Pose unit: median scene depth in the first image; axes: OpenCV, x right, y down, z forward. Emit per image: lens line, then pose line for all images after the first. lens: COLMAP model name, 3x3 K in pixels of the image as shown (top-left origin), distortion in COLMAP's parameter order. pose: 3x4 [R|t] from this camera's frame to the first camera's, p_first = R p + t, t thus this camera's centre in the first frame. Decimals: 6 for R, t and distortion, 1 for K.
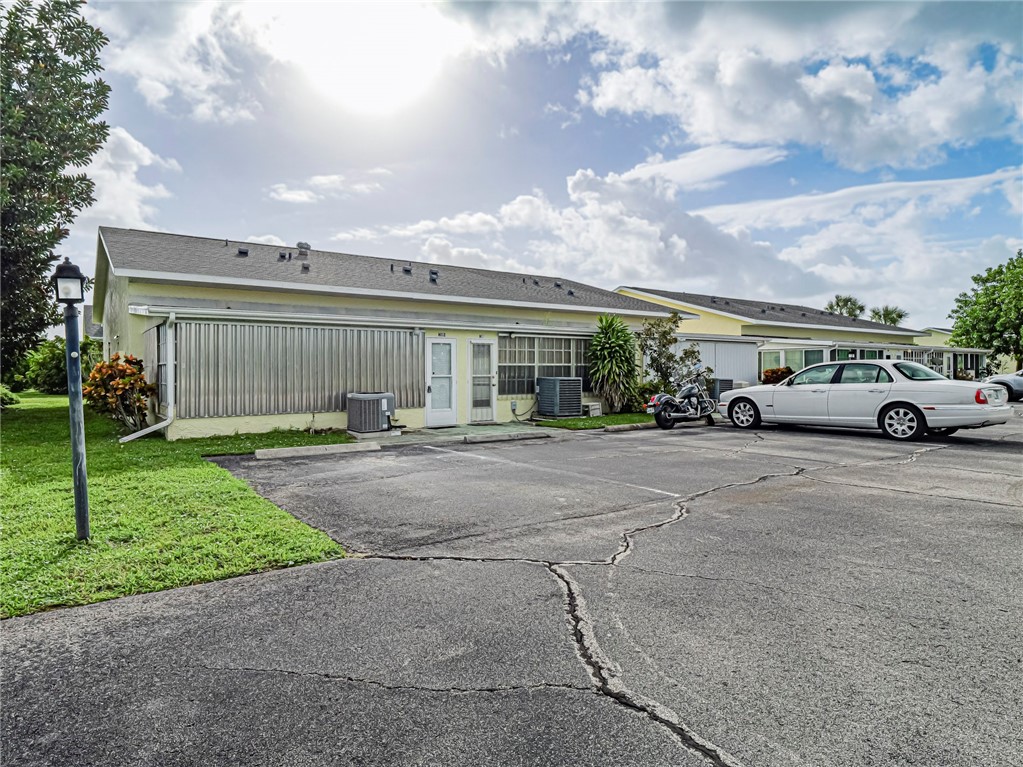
lens RADIAL K [[594.5, 0, 513.5], [0, 594.5, 378.3], [0, 0, 1]] dist [-0.001046, -0.000522]
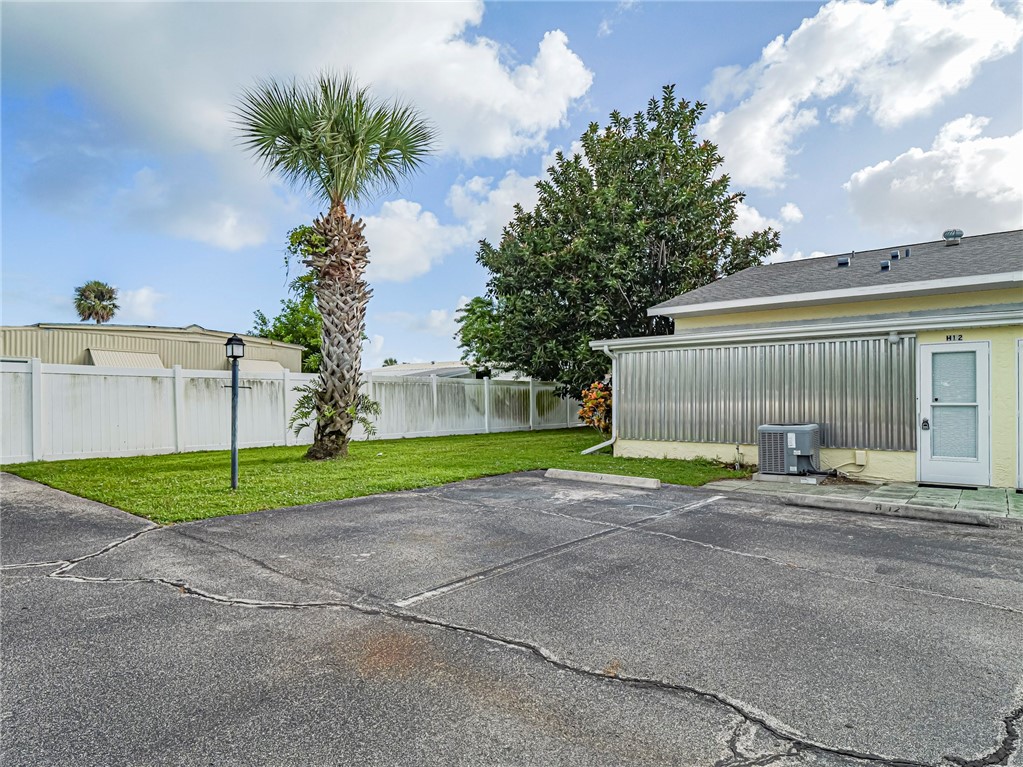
lens RADIAL K [[594.5, 0, 513.3], [0, 594.5, 387.9], [0, 0, 1]] dist [-0.001046, -0.000522]
pose [[0.258459, -0.013715, -0.965925, 0.376363], [-0.015658, 0.999708, -0.018384, -0.002335], [0.965895, 0.019876, 0.258169, 0.409843]]
